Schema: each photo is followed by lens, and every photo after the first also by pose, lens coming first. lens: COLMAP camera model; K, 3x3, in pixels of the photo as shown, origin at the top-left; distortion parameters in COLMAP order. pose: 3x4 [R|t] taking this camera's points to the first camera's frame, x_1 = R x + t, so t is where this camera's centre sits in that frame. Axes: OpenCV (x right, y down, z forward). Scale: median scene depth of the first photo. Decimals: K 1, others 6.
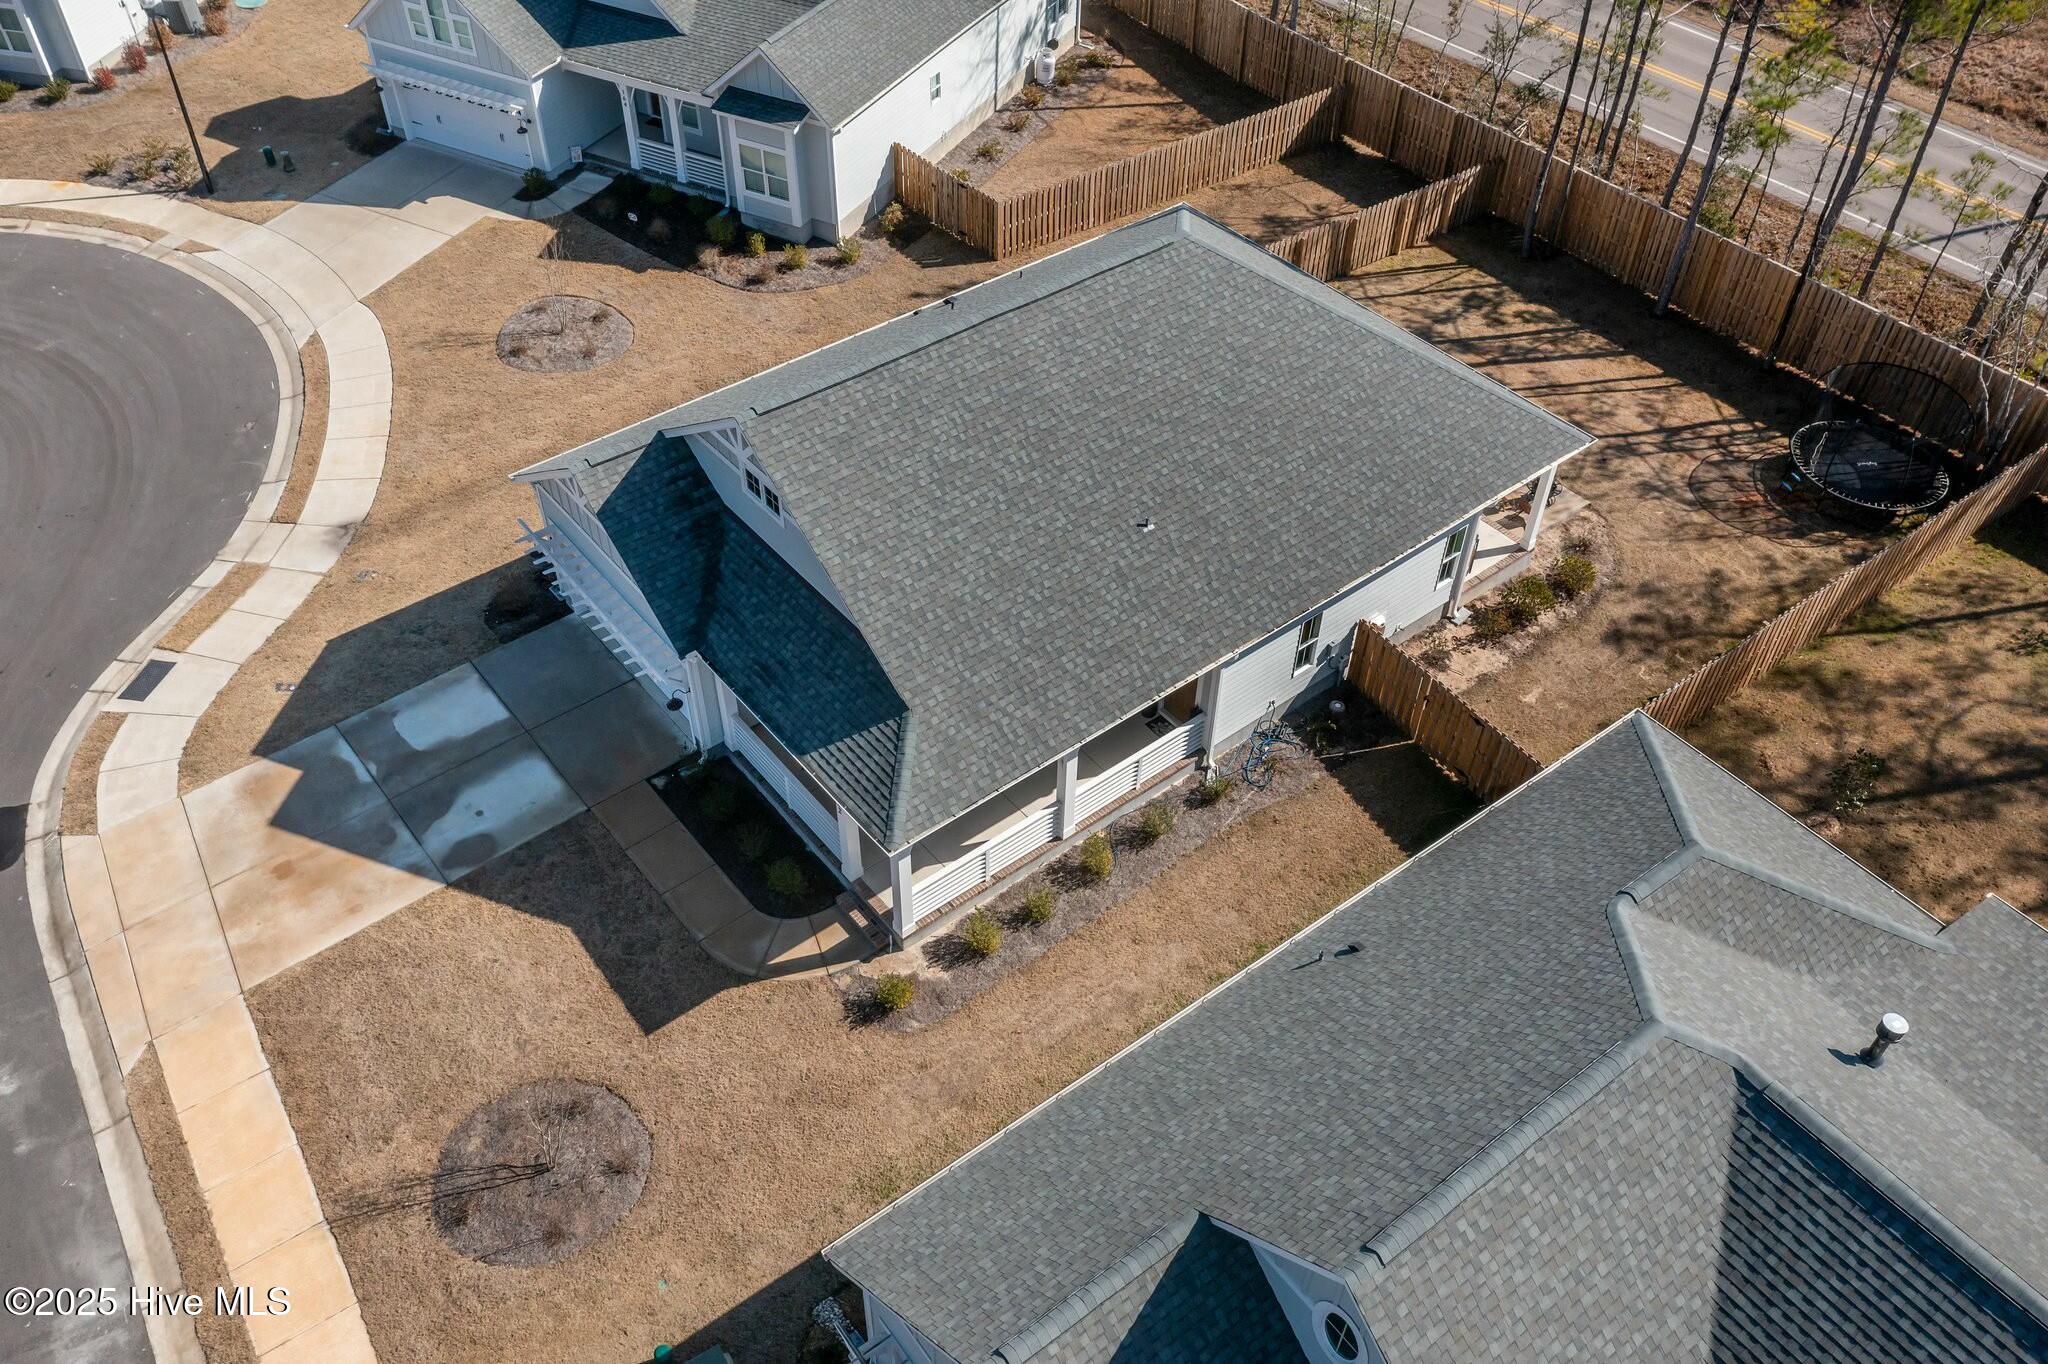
lens RADIAL K [[1630.0, 0, 1024.1], [0, 1630.0, 684.8], [0, 0, 1]] dist [-0.010736, 0.012118]
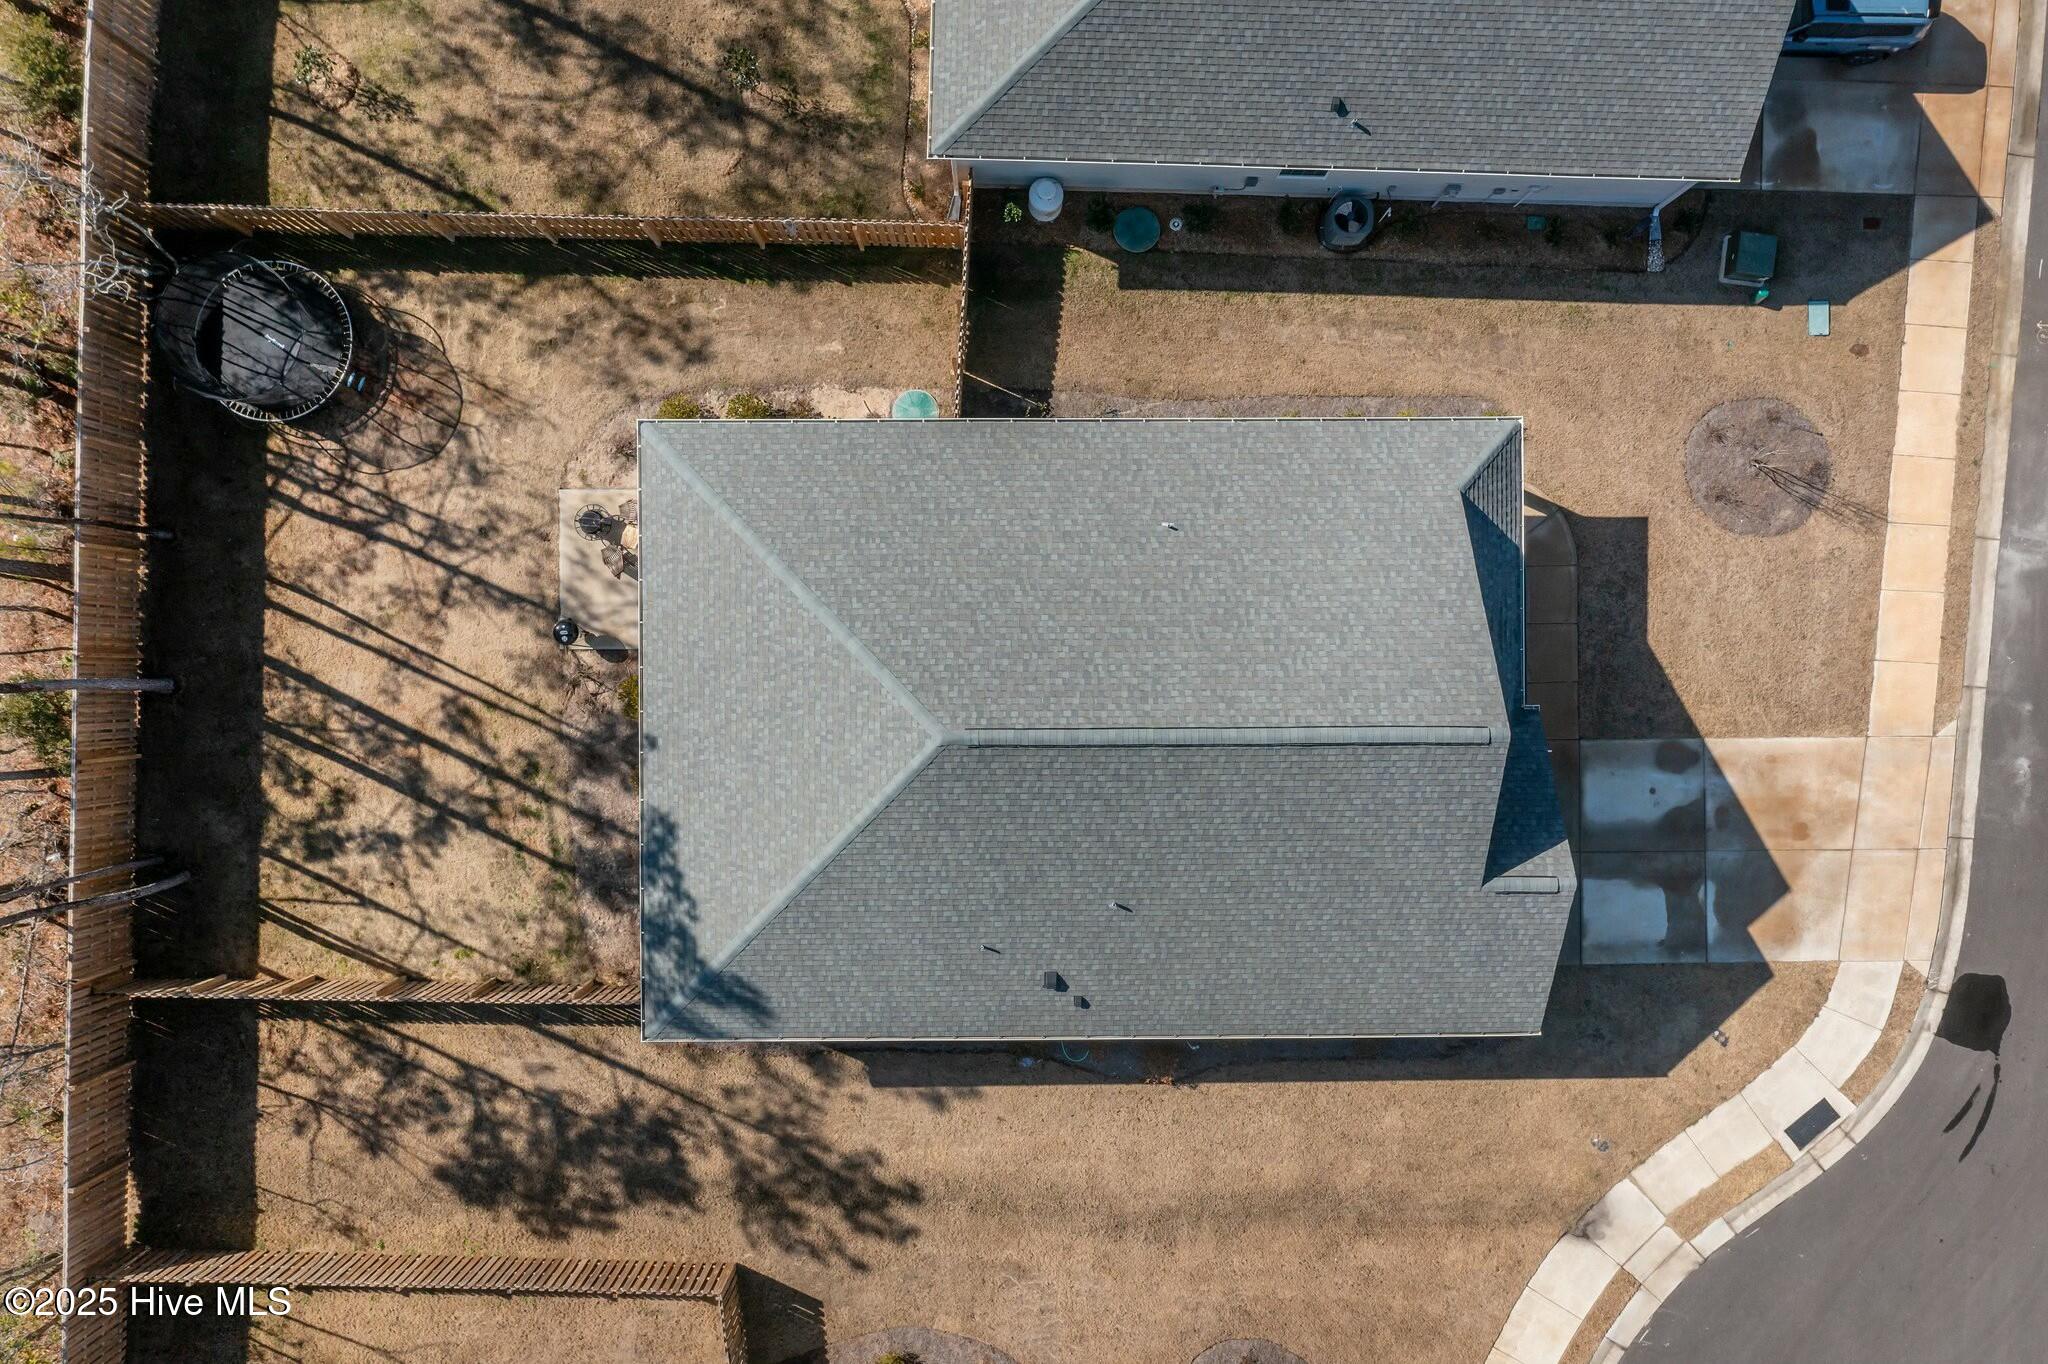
lens RADIAL K [[1630.0, 0, 1019.5], [0, 1630.0, 673.1], [0, 0, 1]] dist [-0.010736, 0.012118]
pose [[-0.781476, -0.623519, -0.022810, 0.095744], [0.422151, -0.555308, 0.716535, -0.795318], [-0.459439, 0.550325, 0.697179, 0.280382]]
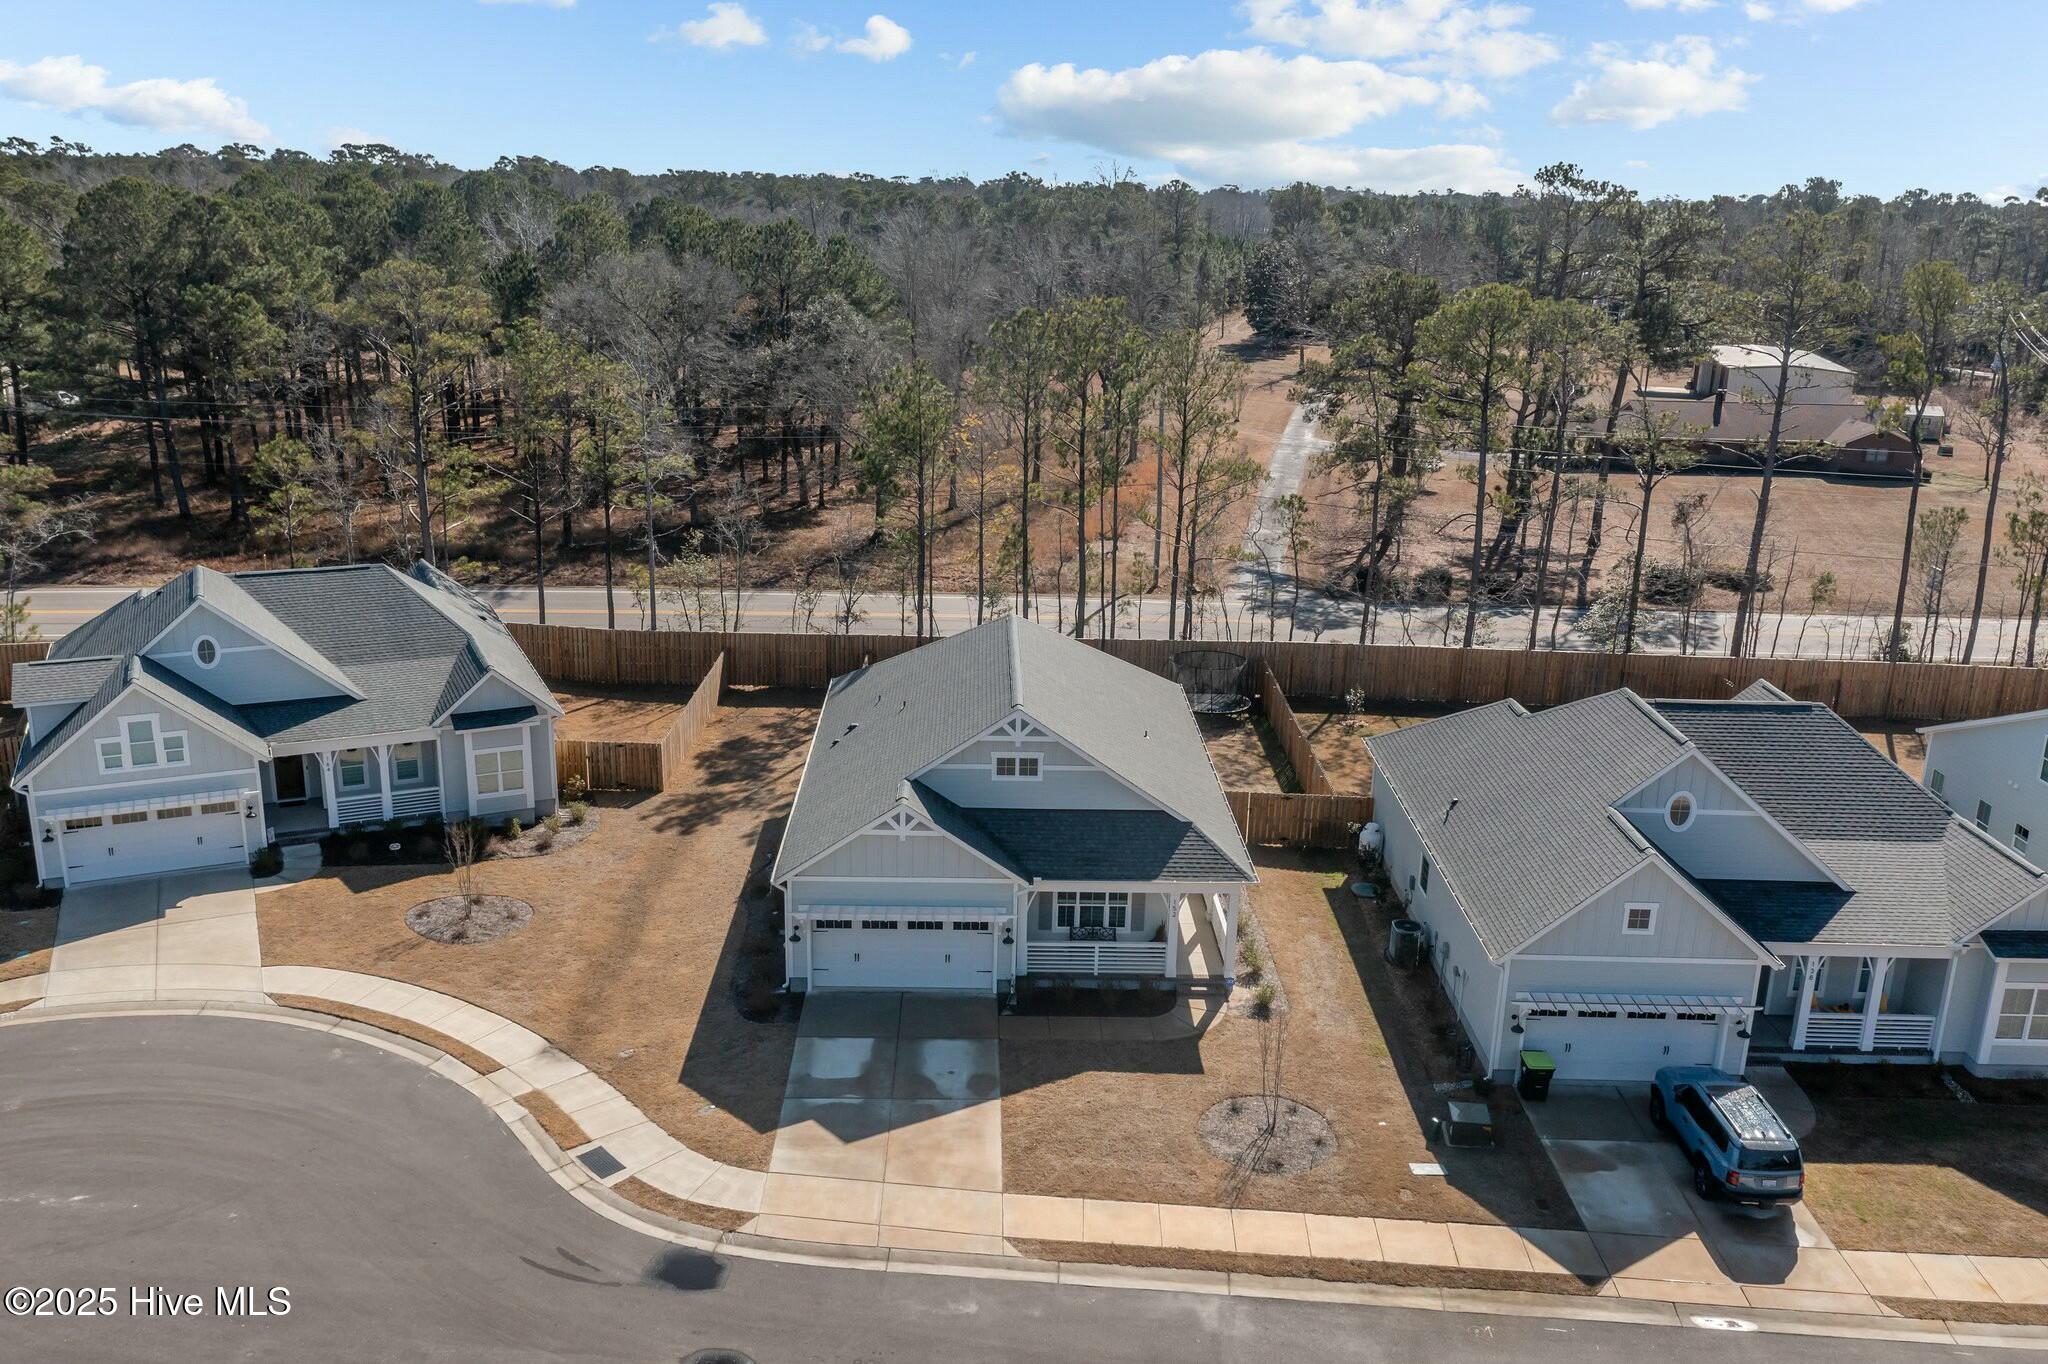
lens RADIAL K [[1685.9, 0, 1033.9], [0, 1685.9, 664.1], [0, 0, 1]] dist [-0.010766, 0.012151]
pose [[0.604325, -0.220757, 0.765544, -1.062072], [0.548659, 0.812029, -0.198953, 0.100460], [-0.577723, 0.540254, 0.611850, -0.024268]]
